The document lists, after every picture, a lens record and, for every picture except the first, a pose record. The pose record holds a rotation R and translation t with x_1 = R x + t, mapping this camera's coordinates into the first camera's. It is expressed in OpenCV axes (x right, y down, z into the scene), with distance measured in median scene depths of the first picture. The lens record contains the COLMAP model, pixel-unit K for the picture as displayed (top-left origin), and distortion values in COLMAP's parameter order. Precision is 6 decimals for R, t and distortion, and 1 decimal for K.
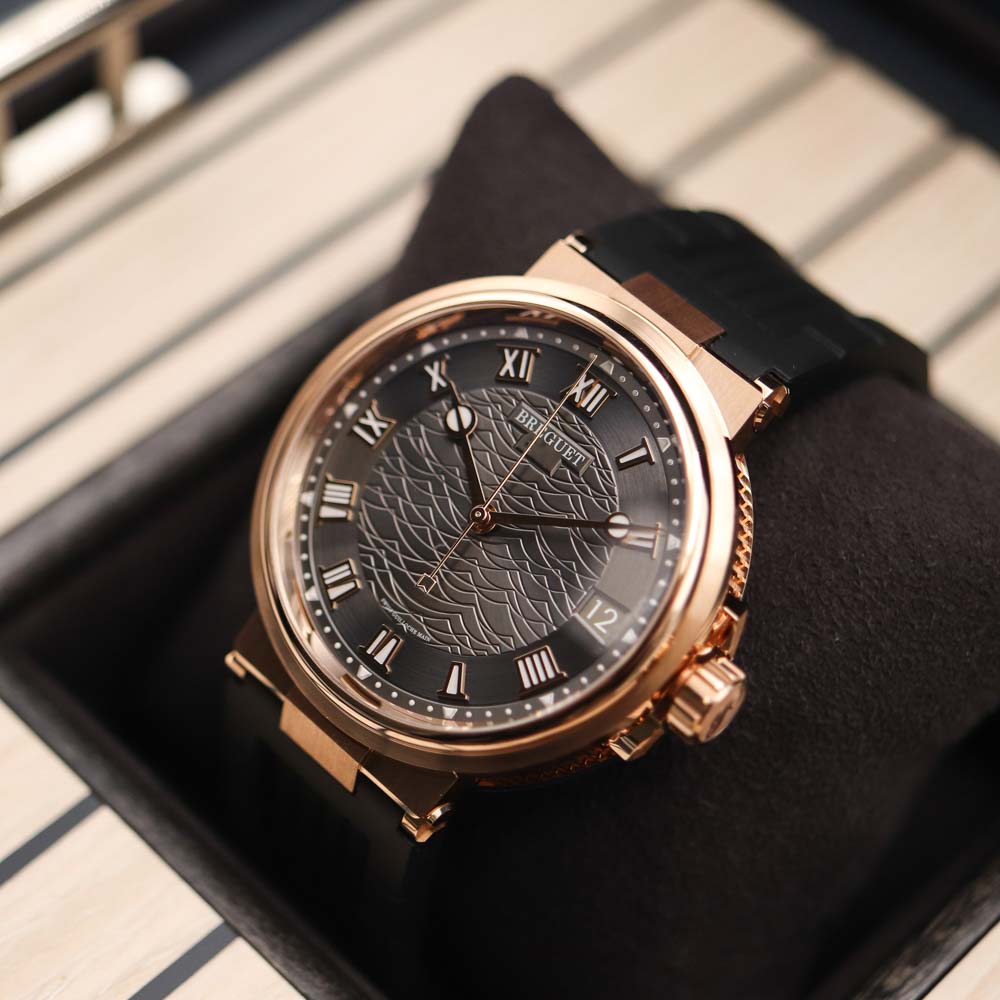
lens RADIAL K [[2570.4, 0, 500.0], [0, 2570.4, 500.0], [0, 0, 1]] dist [0.022594, 0.501833]
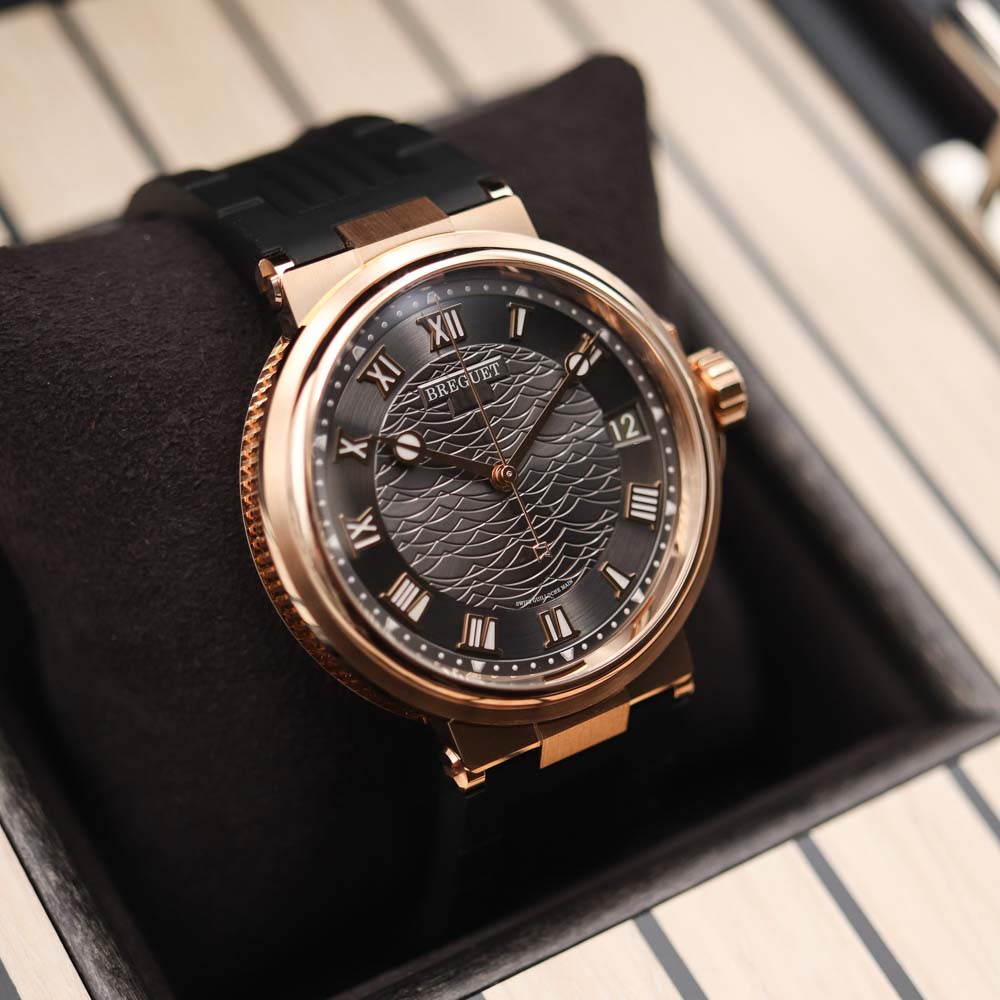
lens RADIAL K [[2570.4, 0, 500.0], [0, 2570.4, 500.0], [0, 0, 1]] dist [0.022594, 0.501833]
pose [[0.263001, -0.795530, 0.545860, -0.571121], [0.678567, 0.554715, 0.481495, -0.479420], [-0.685841, 0.243768, 0.685711, 0.297795]]
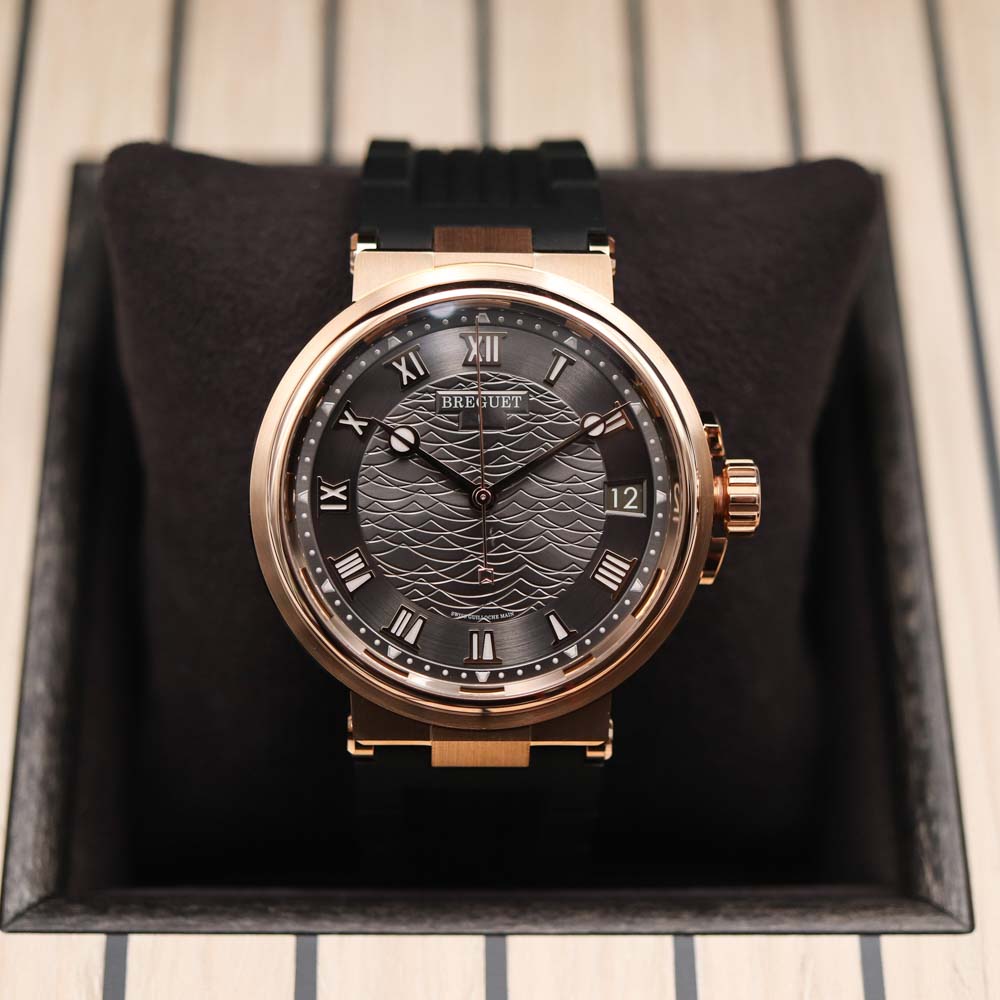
lens RADIAL K [[2570.4, 0, 500.0], [0, 2570.4, 500.0], [0, 0, 1]] dist [0.022594, 0.501833]
pose [[0.704499, -0.623674, 0.338691, -0.370831], [0.571271, 0.781504, 0.250801, -0.260841], [-0.421106, 0.016795, 0.906856, 0.003441]]
